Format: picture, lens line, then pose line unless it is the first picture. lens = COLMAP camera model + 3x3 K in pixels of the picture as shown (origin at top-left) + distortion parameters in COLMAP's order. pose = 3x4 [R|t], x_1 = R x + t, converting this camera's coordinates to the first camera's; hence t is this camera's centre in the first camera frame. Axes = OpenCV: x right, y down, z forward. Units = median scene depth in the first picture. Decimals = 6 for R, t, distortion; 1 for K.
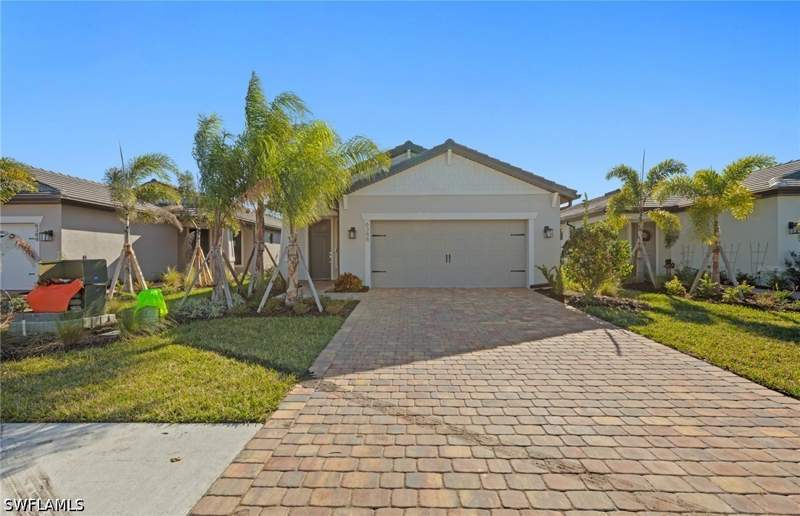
lens RADIAL K [[350.4, 0, 397.6], [0, 350.4, 259.8], [0, 0, 1]] dist [0.006377, 0.000051]
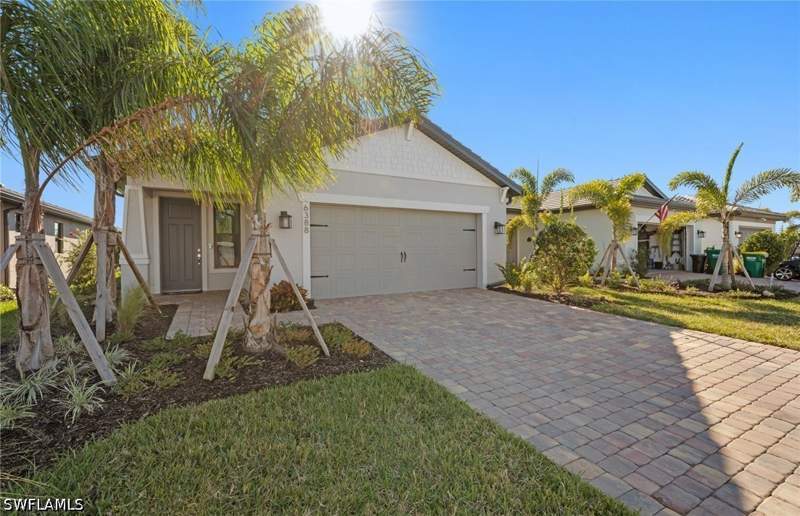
lens RADIAL K [[350.4, 0, 403.5], [0, 350.4, 256.2], [0, 0, 1]] dist [0.006377, 0.000051]
pose [[0.851328, -0.009728, 0.524543, -0.287286], [0.011414, 0.999935, 0.000018, -0.005798], [-0.524509, 0.005972, 0.851384, 0.324044]]
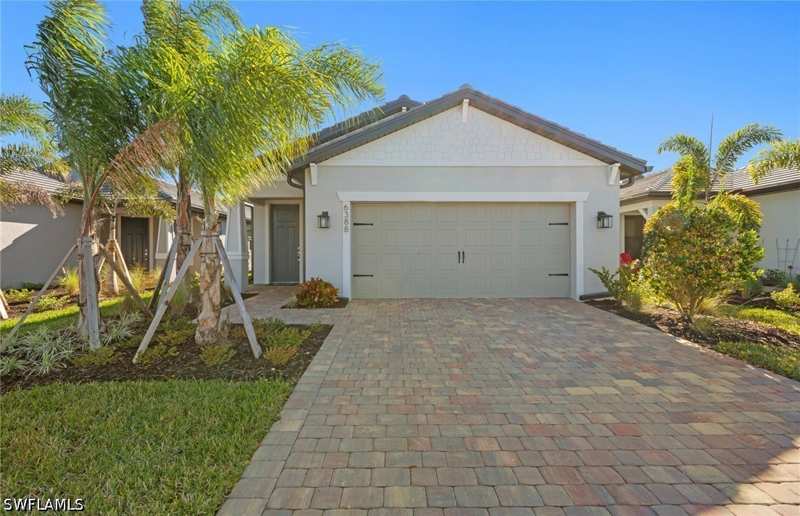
lens RADIAL K [[350.4, 0, 396.4], [0, 350.4, 253.0], [0, 0, 1]] dist [0.006377, 0.000051]
pose [[0.998996, 0.001982, 0.044753, -0.018385], [-0.001758, 0.999986, -0.005058, -0.008690], [-0.044763, 0.004974, 0.998985, 0.311413]]
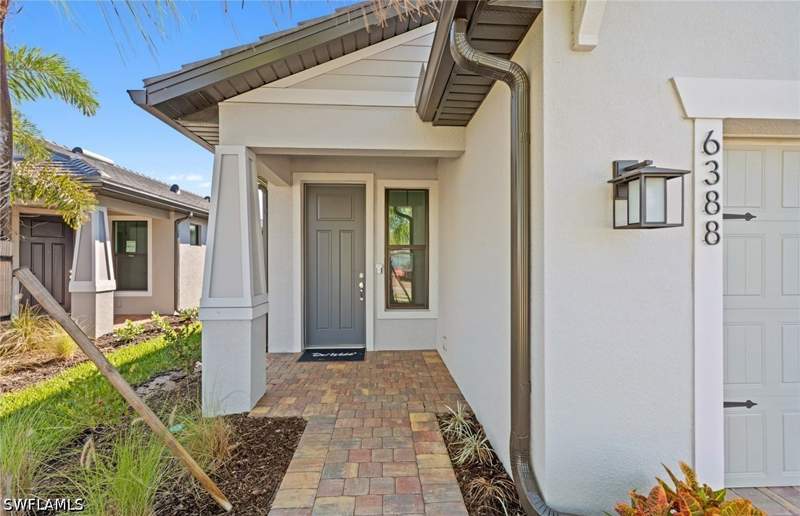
lens RADIAL K [[350.4, 0, 398.5], [0, 350.4, 261.0], [0, 0, 1]] dist [0.006377, 0.000051]
pose [[0.995847, 0.003792, 0.090960, -0.254078], [-0.003085, 0.999964, -0.007910, -0.044053], [-0.090987, 0.007597, 0.995823, 0.856986]]
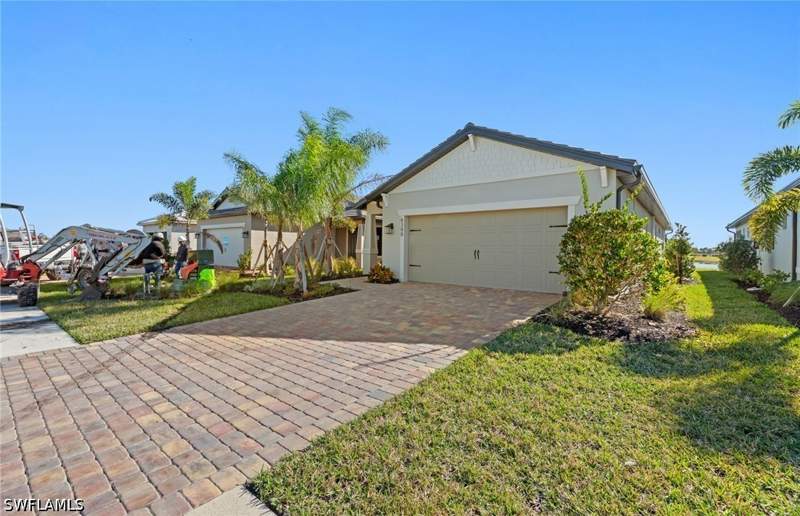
lens RADIAL K [[350.4, 0, 404.8], [0, 350.4, 255.3], [0, 0, 1]] dist [0.006377, 0.000051]
pose [[0.800674, 0.024546, -0.598597, 0.554621], [-0.024622, 0.999664, 0.008059, -0.004910], [0.598594, 0.008286, 0.801010, 0.170165]]
